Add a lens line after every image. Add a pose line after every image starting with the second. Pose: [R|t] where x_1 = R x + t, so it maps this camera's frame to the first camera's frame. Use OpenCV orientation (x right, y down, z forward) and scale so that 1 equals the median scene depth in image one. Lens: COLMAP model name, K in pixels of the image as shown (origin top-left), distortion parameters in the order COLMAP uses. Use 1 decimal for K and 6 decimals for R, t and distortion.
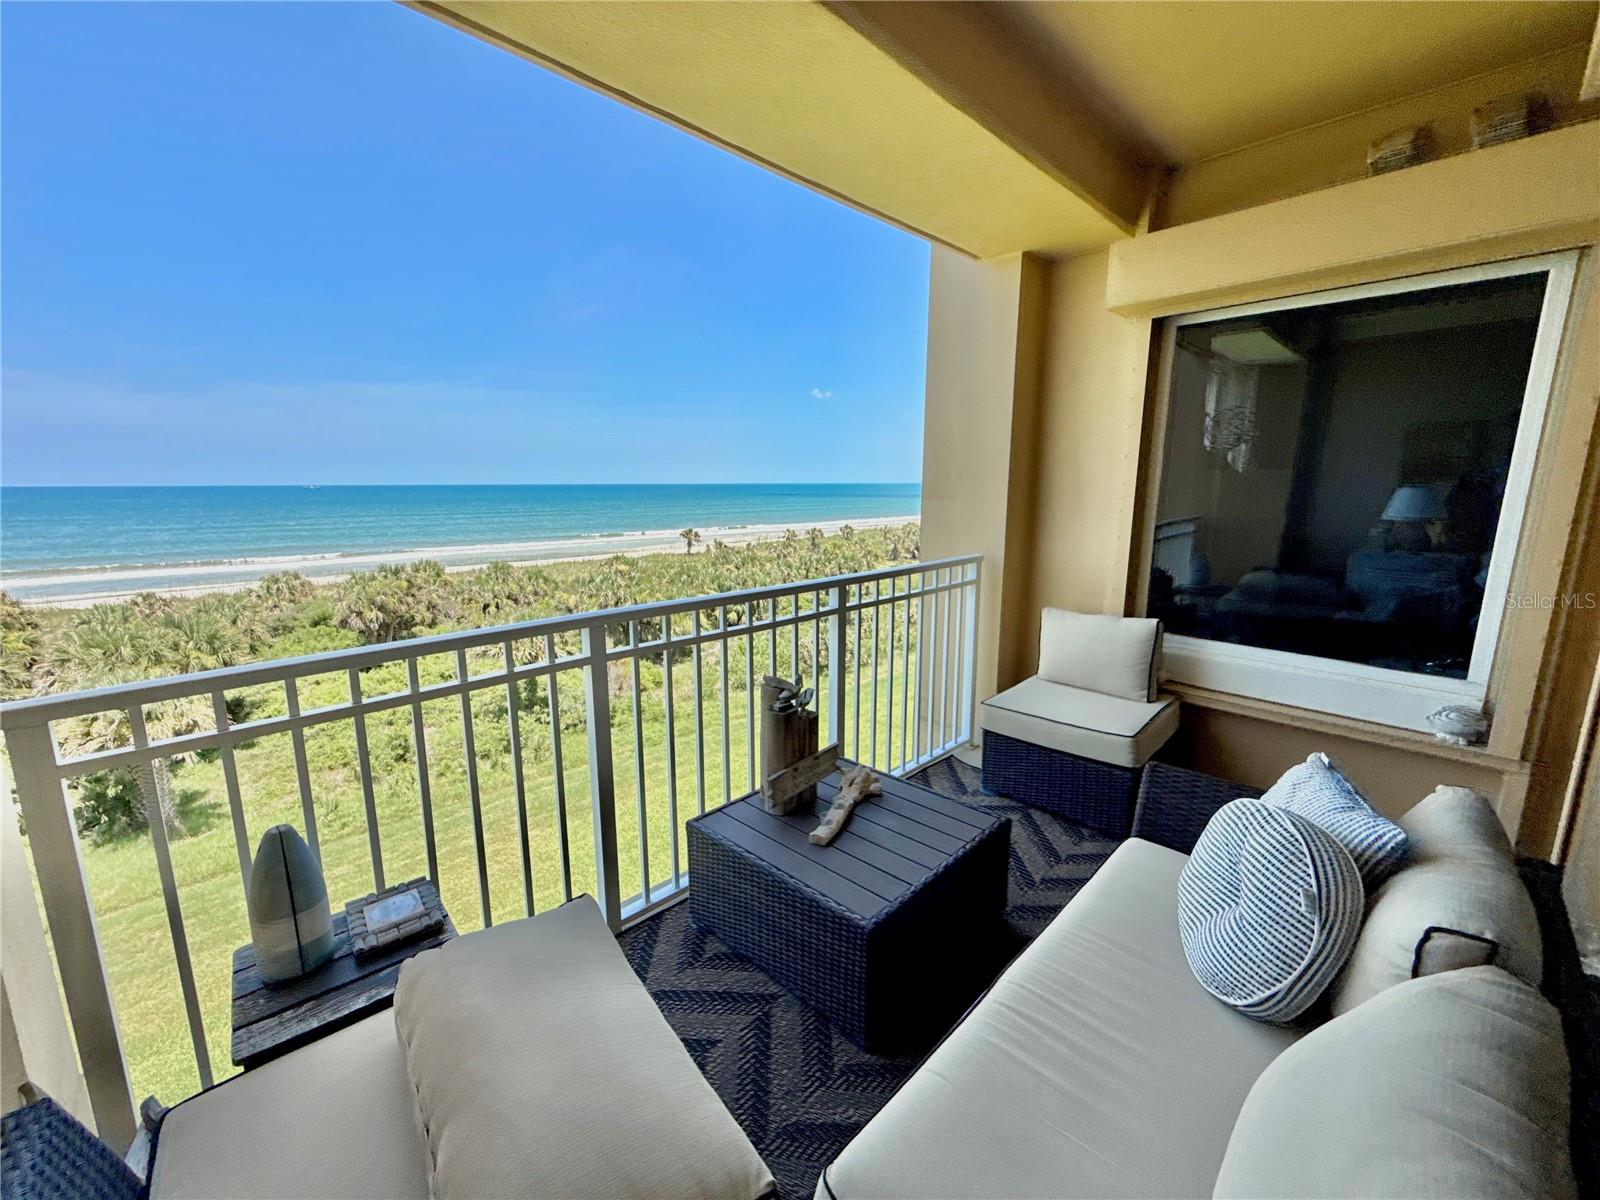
lens RADIAL K [[638.9, 0, 795.6], [0, 638.9, 599.2], [0, 0, 1]] dist [0.000014, -0.000098]
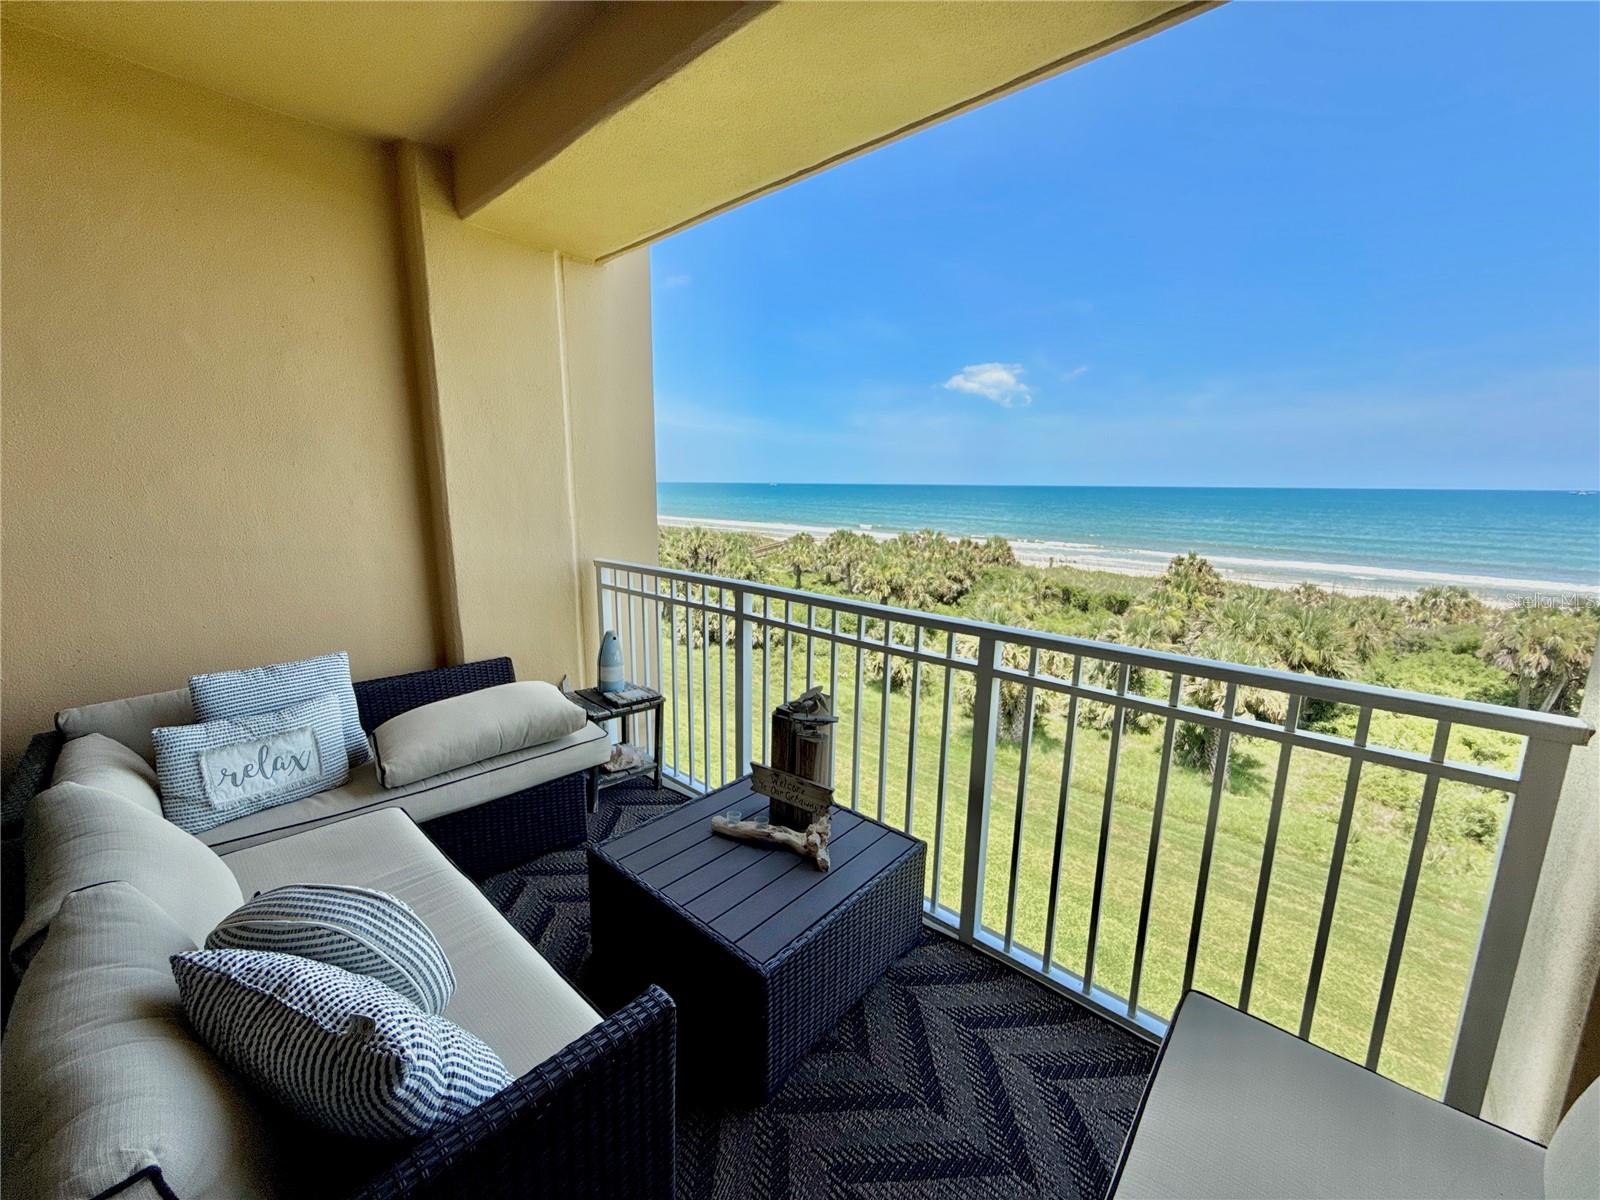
lens RADIAL K [[638.9, 0, 795.6], [0, 638.9, 599.2], [0, 0, 1]] dist [0.000014, -0.000098]
pose [[0.038541, 0.182208, -0.982504, 0.072253], [-0.186936, 0.967191, 0.172035, -0.013558], [0.981616, 0.177035, 0.071338, 0.069394]]
